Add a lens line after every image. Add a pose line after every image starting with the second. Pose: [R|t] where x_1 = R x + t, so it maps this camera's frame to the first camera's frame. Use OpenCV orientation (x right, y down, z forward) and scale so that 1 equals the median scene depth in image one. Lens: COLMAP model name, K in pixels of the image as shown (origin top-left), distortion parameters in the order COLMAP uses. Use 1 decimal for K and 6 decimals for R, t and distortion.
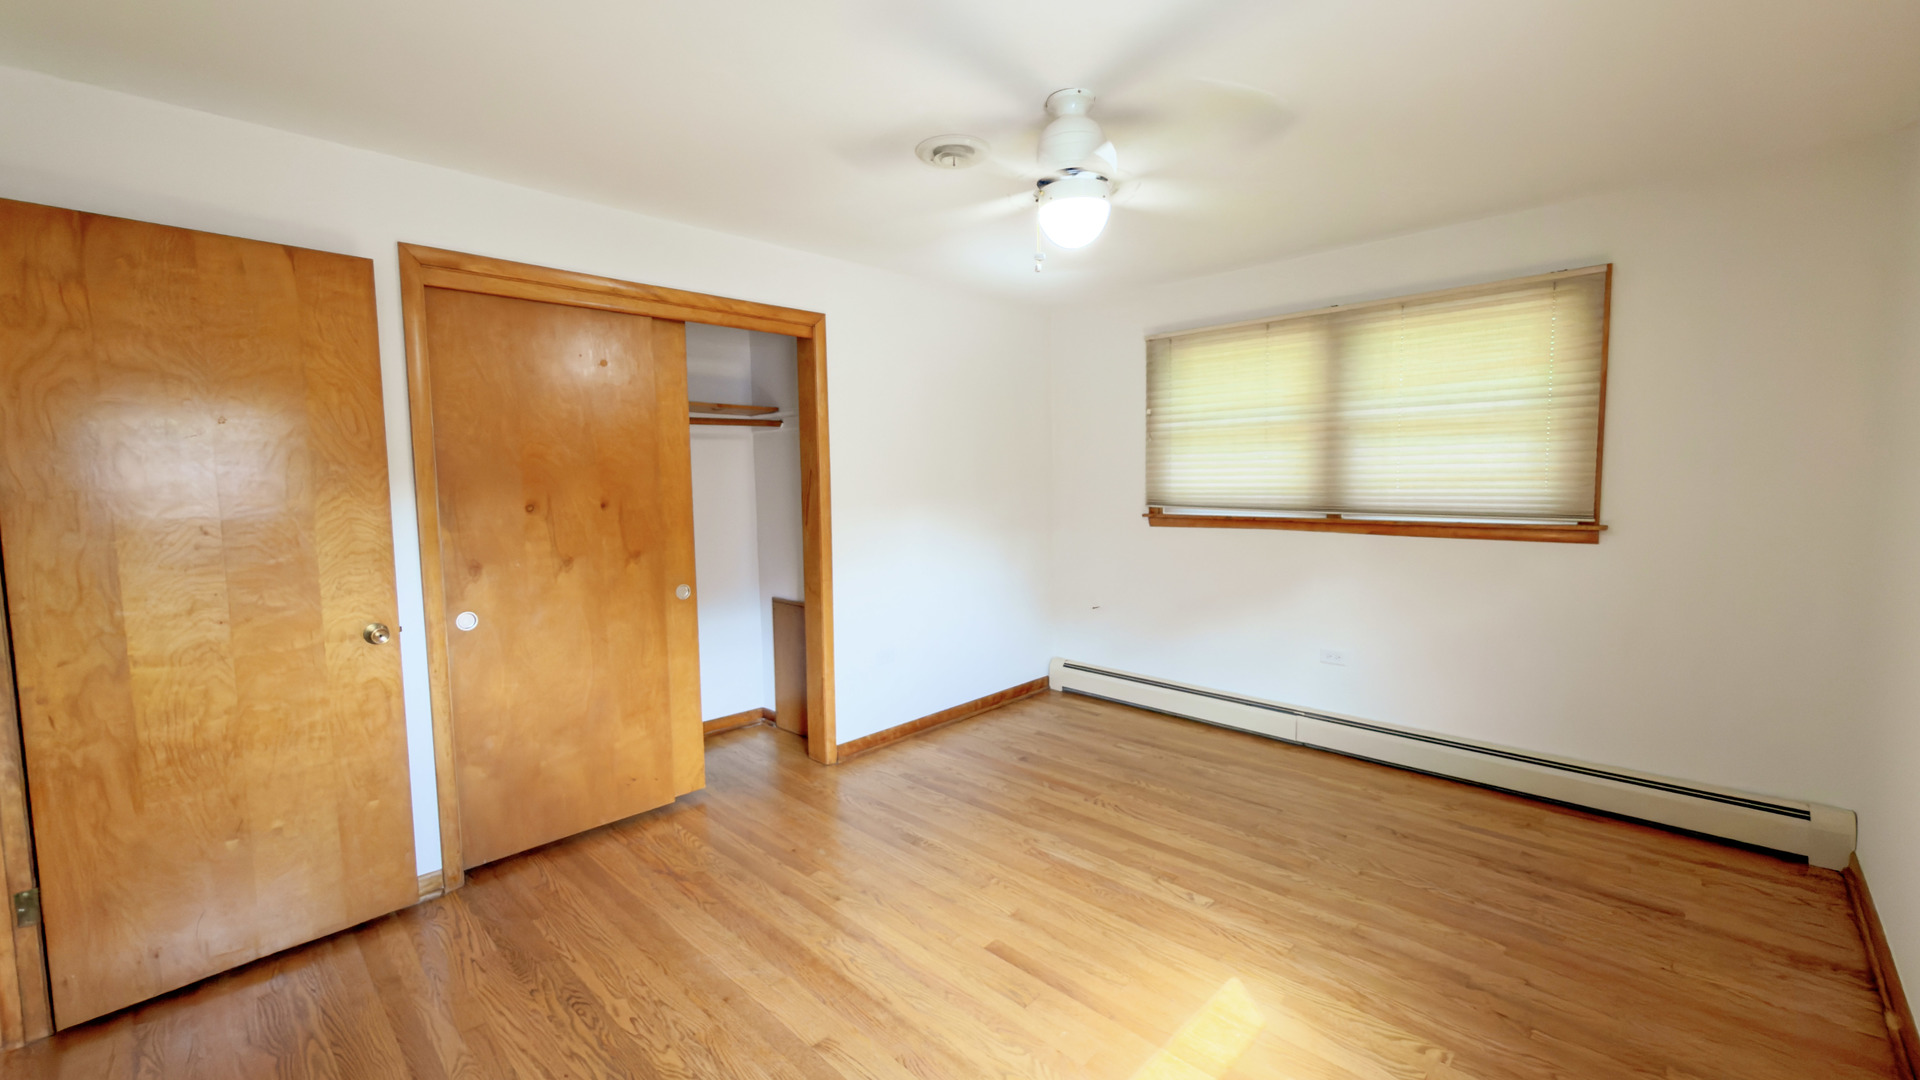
lens RADIAL K [[768.4, 0, 960.0], [0, 768.4, 540.0], [0, 0, 1]] dist [0.002733, -0.000045]
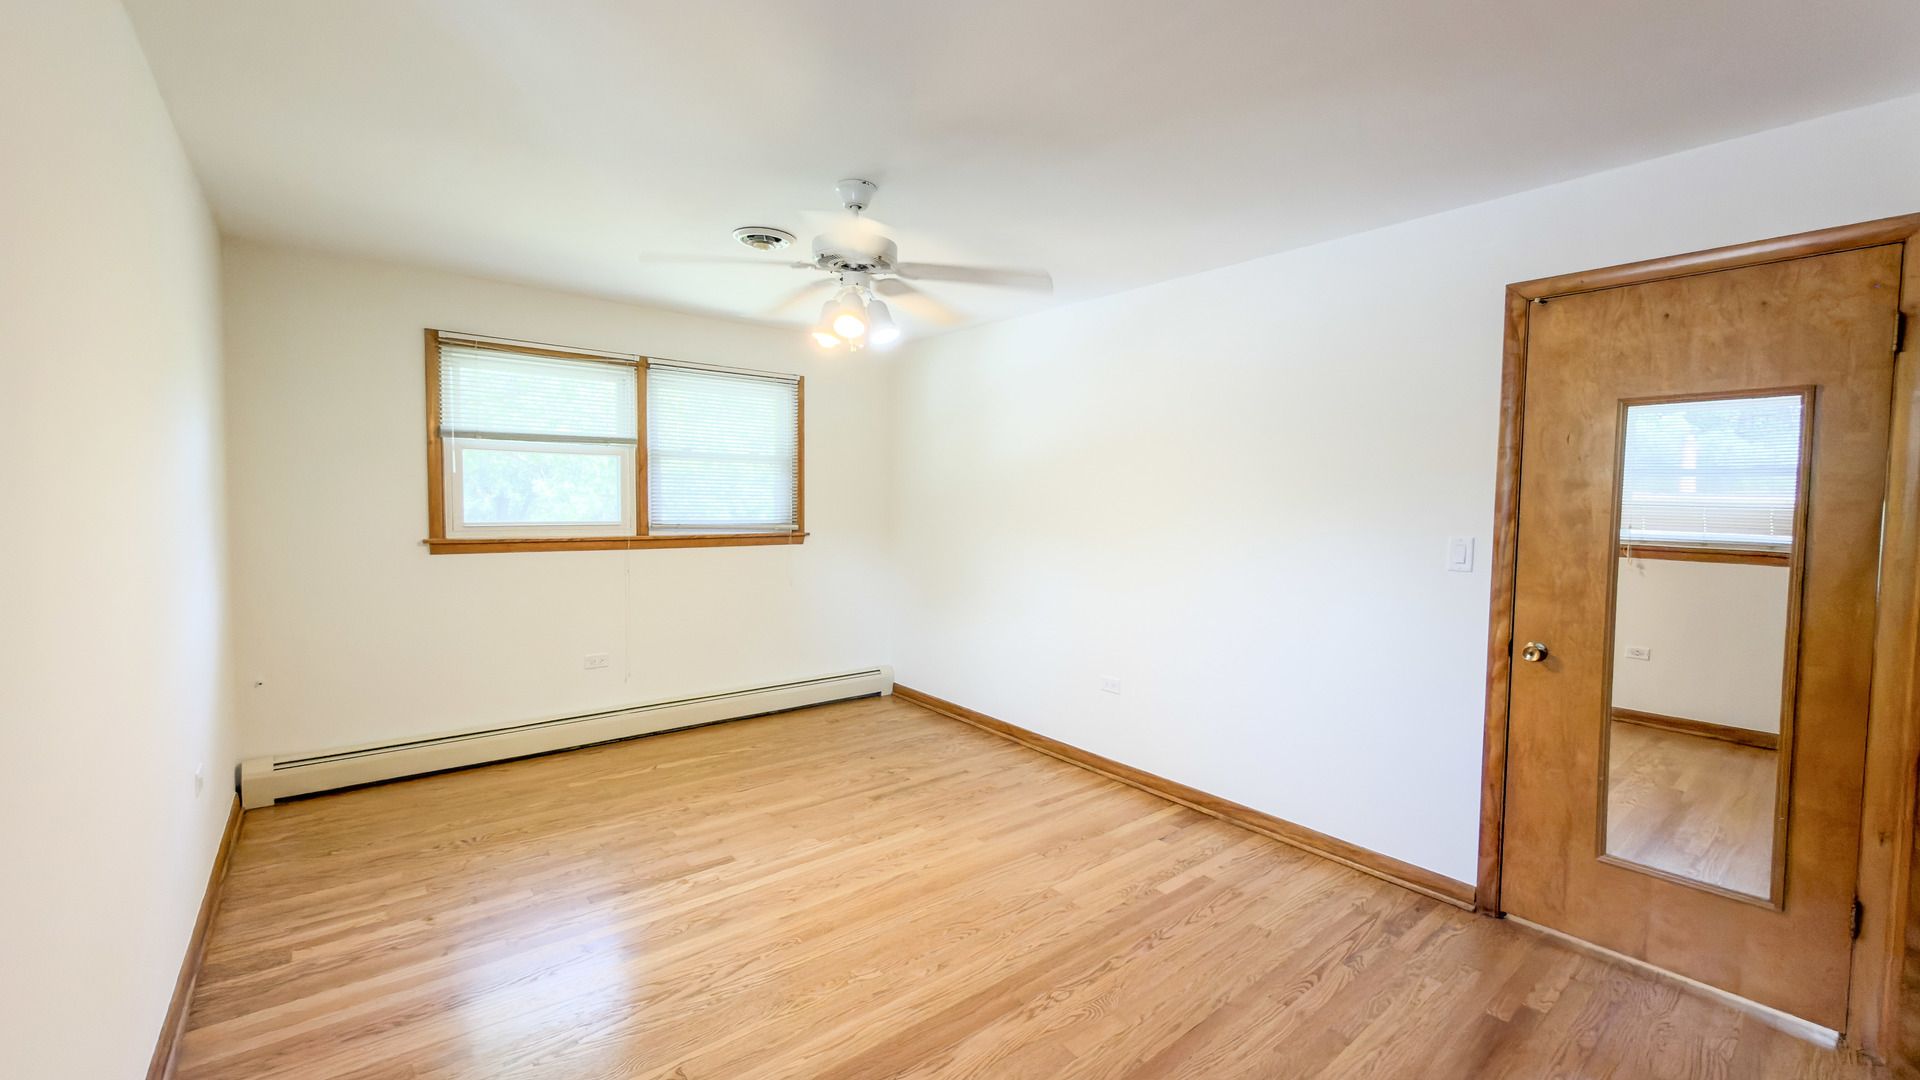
lens RADIAL K [[768.4, 0, 960.0], [0, 768.4, 540.0], [0, 0, 1]] dist [0.002733, -0.000045]
pose [[0.123351, -0.038823, 0.991603, -0.832728], [0.065321, 0.997385, 0.030923, -0.035290], [-0.990211, 0.060958, 0.125564, 0.489520]]
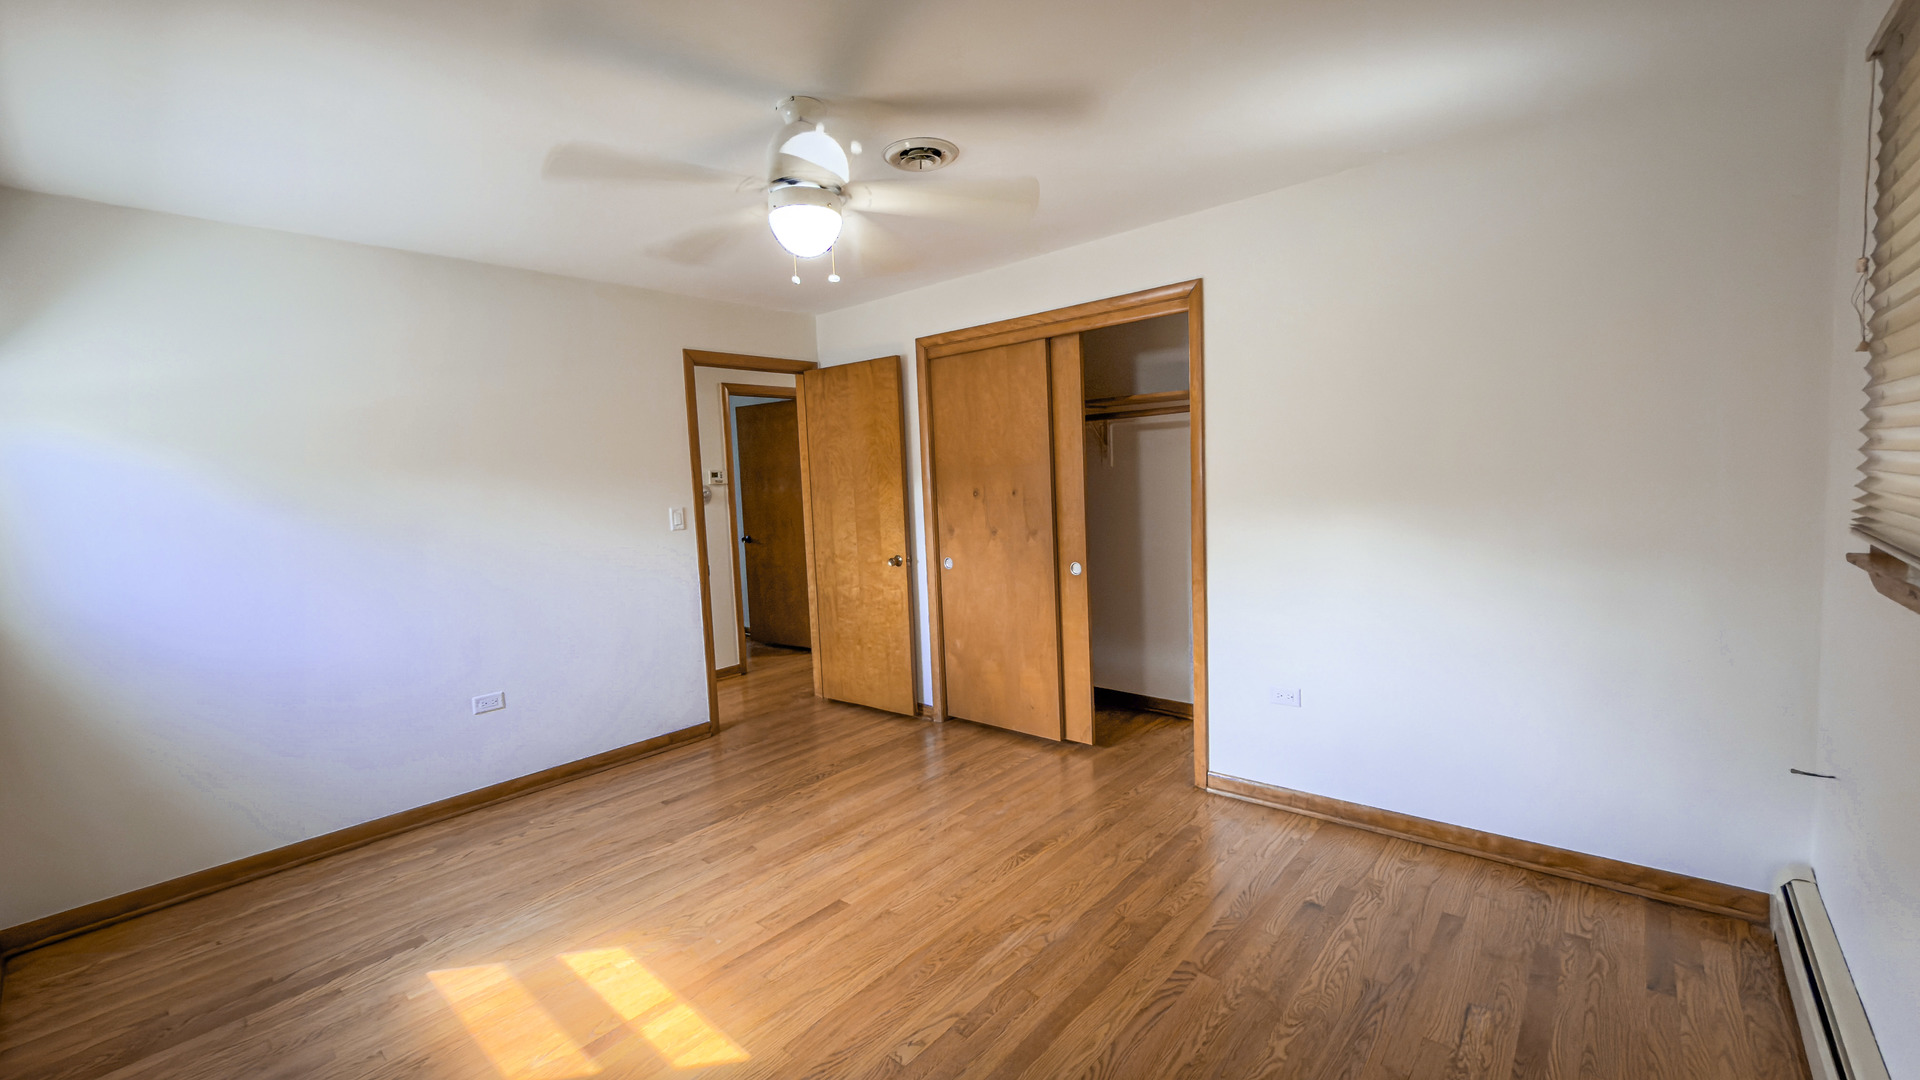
lens RADIAL K [[768.4, 0, 960.0], [0, 768.4, 540.0], [0, 0, 1]] dist [0.002733, -0.000045]
pose [[0.061439, 0.100995, -0.992988, 0.904171], [-0.040248, 0.994309, 0.098639, -0.097207], [0.997299, 0.033906, 0.065154, 0.874421]]
